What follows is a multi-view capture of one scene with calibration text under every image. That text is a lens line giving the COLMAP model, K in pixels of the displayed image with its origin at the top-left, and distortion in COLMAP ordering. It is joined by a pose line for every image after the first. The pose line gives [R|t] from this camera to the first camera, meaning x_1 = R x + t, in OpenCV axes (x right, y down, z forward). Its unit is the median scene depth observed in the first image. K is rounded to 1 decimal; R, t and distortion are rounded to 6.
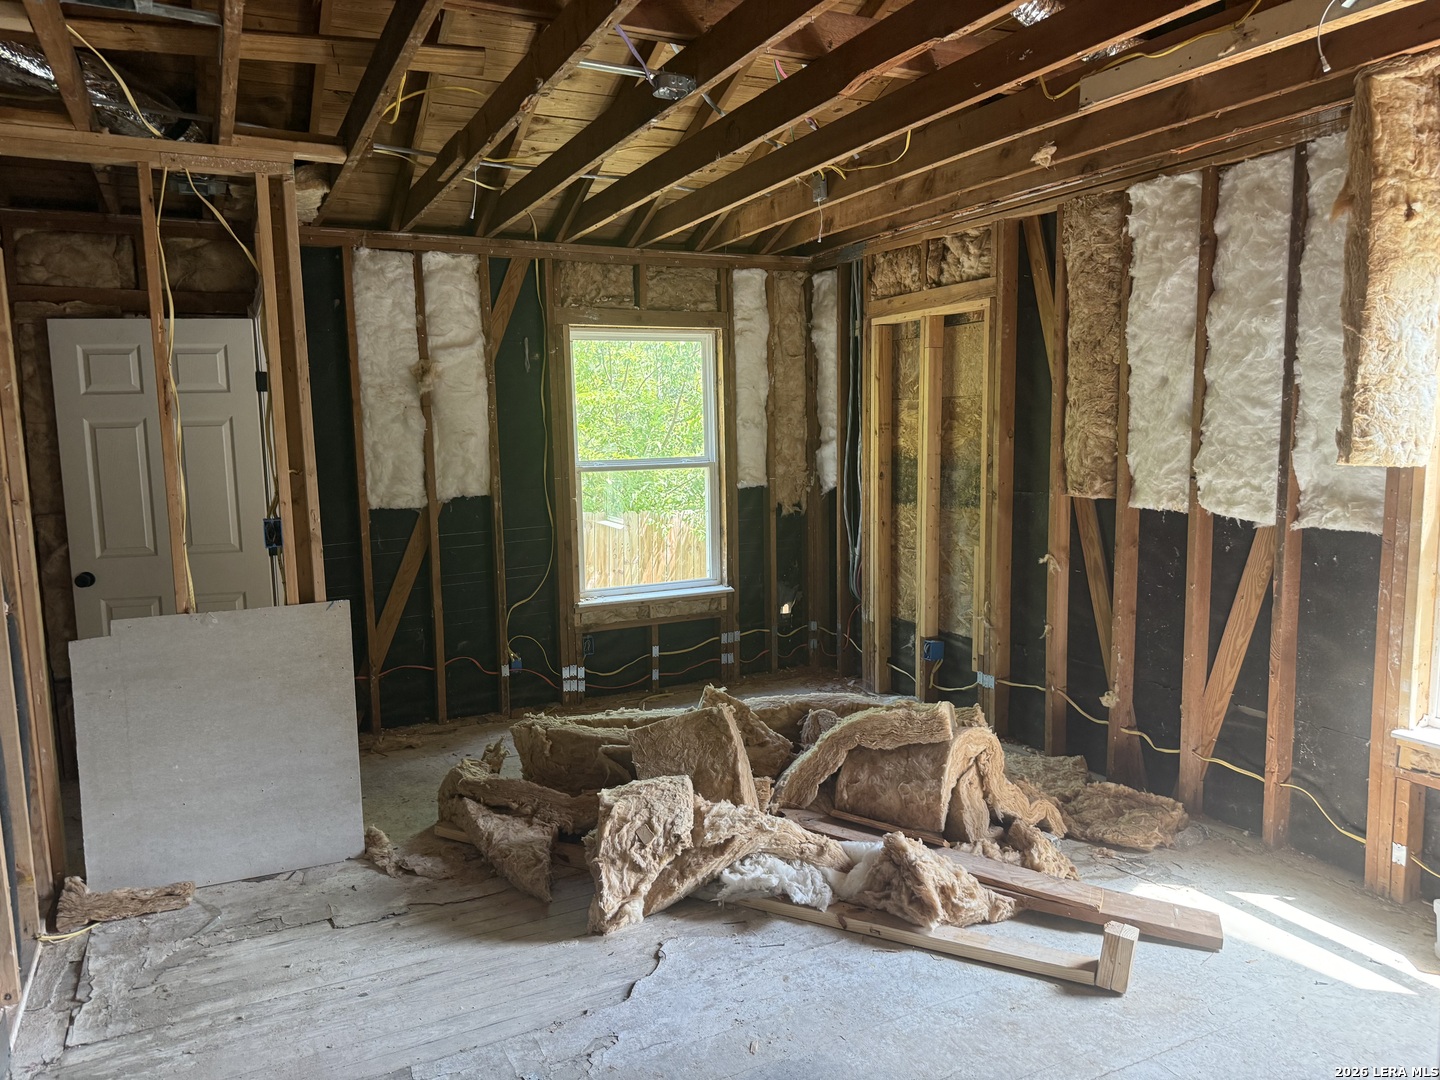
lens RADIAL K [[1012.8, 0, 709.4], [0, 1012.8, 552.8], [0, 0, 1]] dist [0.052100, -0.068883]
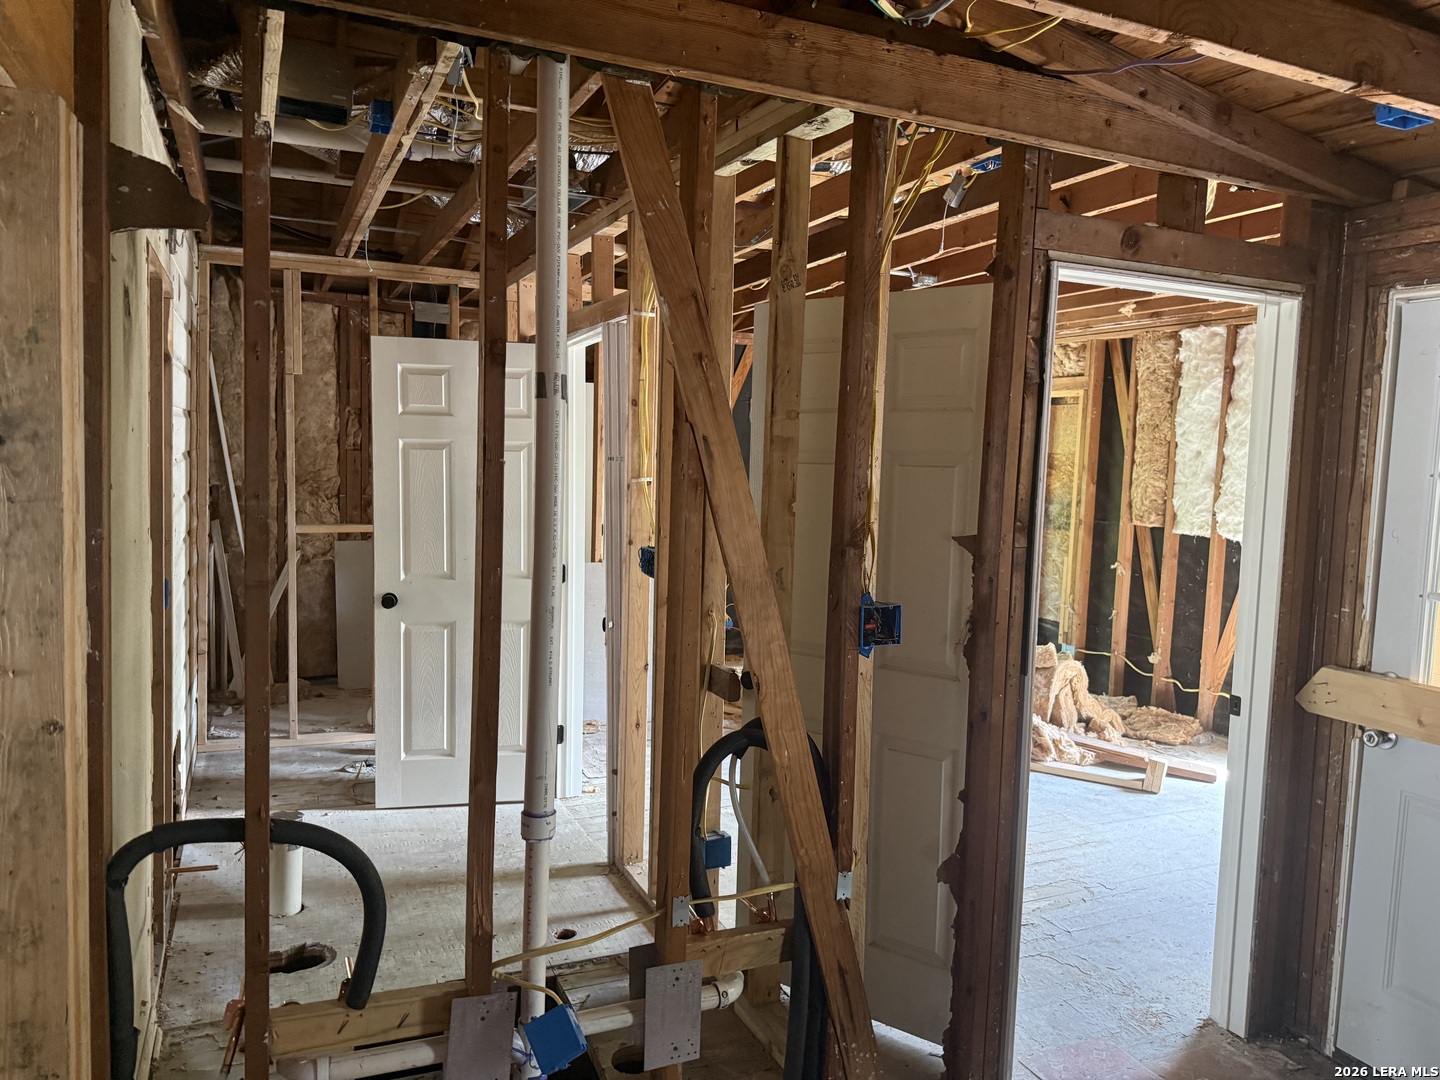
lens RADIAL K [[1012.8, 0, 723.8], [0, 1012.8, 537.0], [0, 0, 1]] dist [0.052100, -0.068883]
pose [[0.997840, 0.060941, -0.024525, -0.231653], [-0.062034, 0.996986, -0.046584, 0.076438], [0.021612, 0.048005, 0.998613, -0.564652]]
